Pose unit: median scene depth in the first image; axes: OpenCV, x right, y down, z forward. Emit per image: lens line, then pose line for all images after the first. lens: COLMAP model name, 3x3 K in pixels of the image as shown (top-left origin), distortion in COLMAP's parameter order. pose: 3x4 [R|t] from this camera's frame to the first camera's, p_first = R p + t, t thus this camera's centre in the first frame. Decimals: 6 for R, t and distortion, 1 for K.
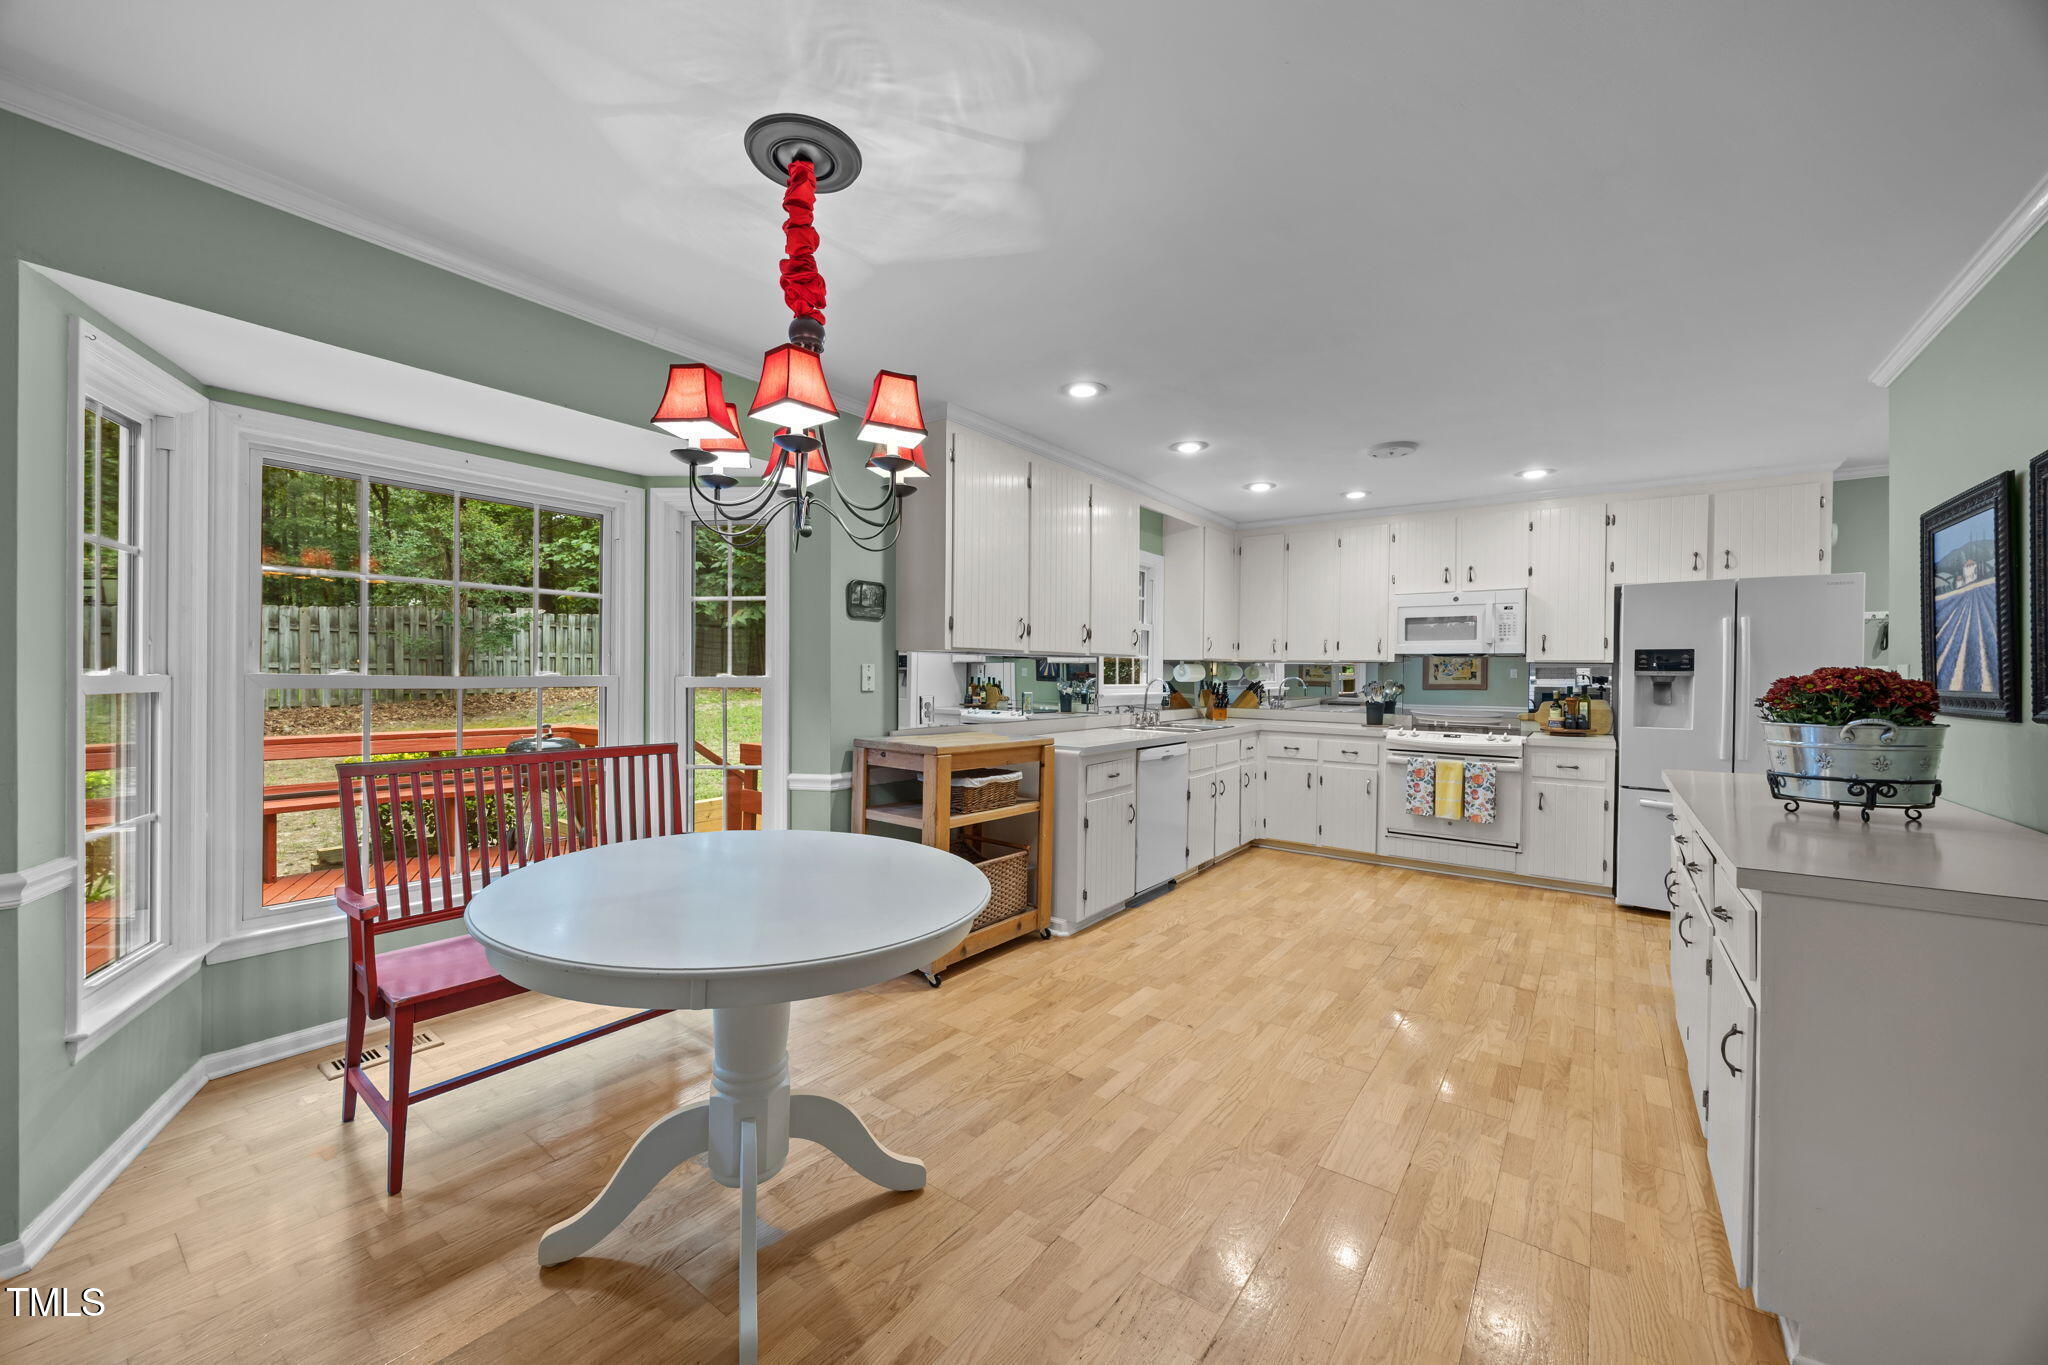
lens RADIAL K [[782.3, 0, 1016.7], [0, 782.3, 681.0], [0, 0, 1]] dist [-0.003639, 0.000399]
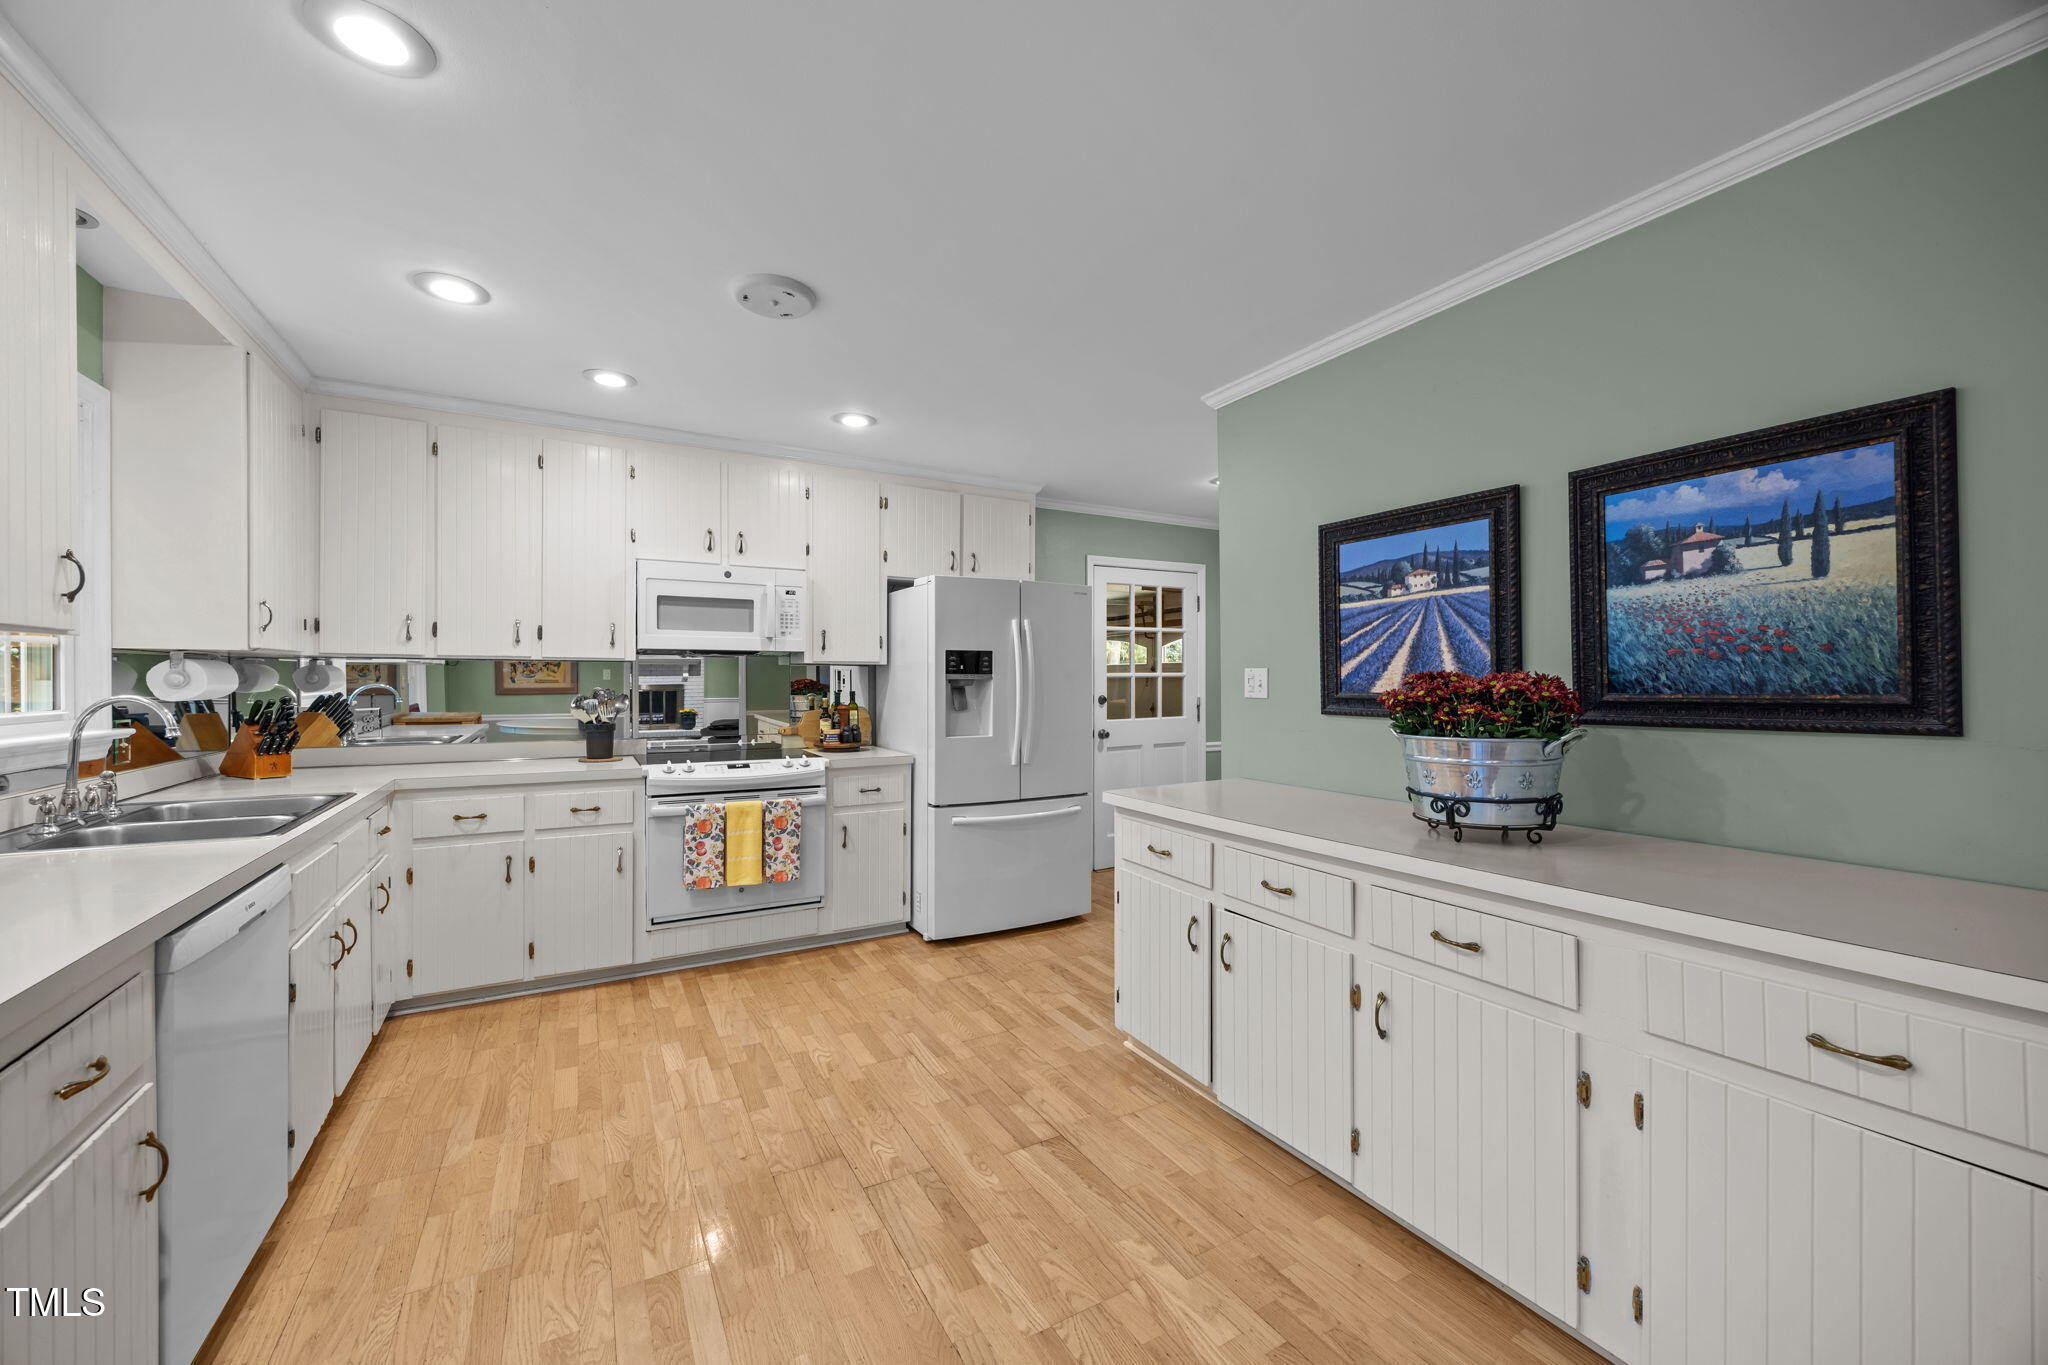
lens RADIAL K [[782.3, 0, 1004.4], [0, 782.3, 684.9], [0, 0, 1]] dist [-0.003639, 0.000399]
pose [[0.412226, -0.014542, 0.910966, 0.014994], [0.012440, 0.999869, 0.010332, -0.010087], [-0.910997, 0.007074, 0.412353, 0.647279]]
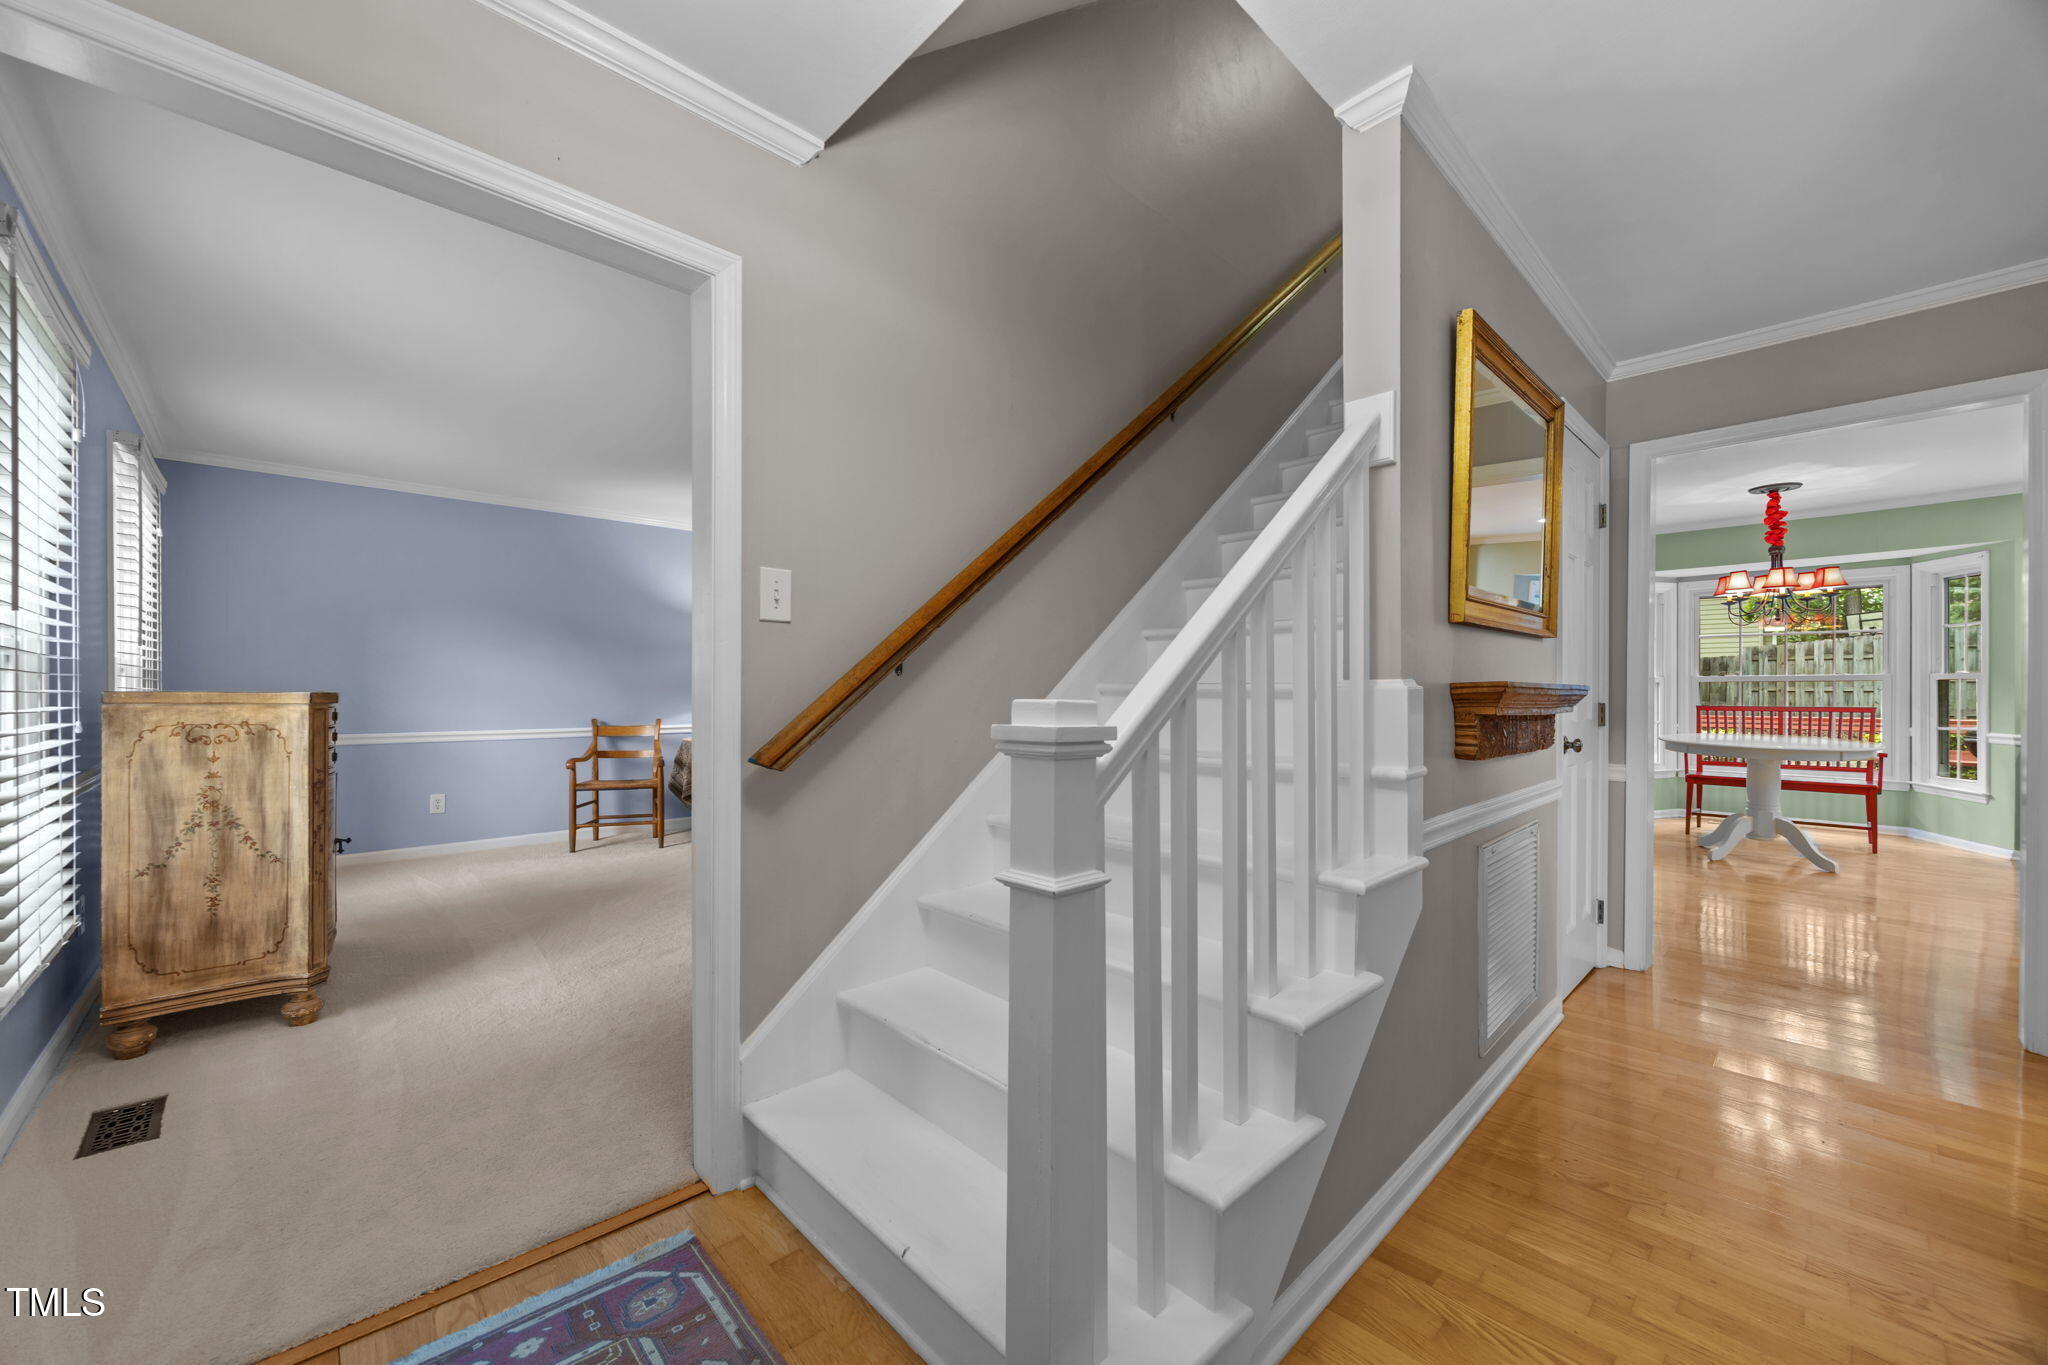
lens RADIAL K [[782.3, 0, 1021.5], [0, 782.3, 694.5], [0, 0, 1]] dist [-0.003639, 0.000399]
pose [[-0.175475, -0.002325, -0.984481, 1.412837], [-0.006418, 0.999979, -0.001218, 0.049237], [0.984463, 0.006105, -0.175486, -0.566966]]
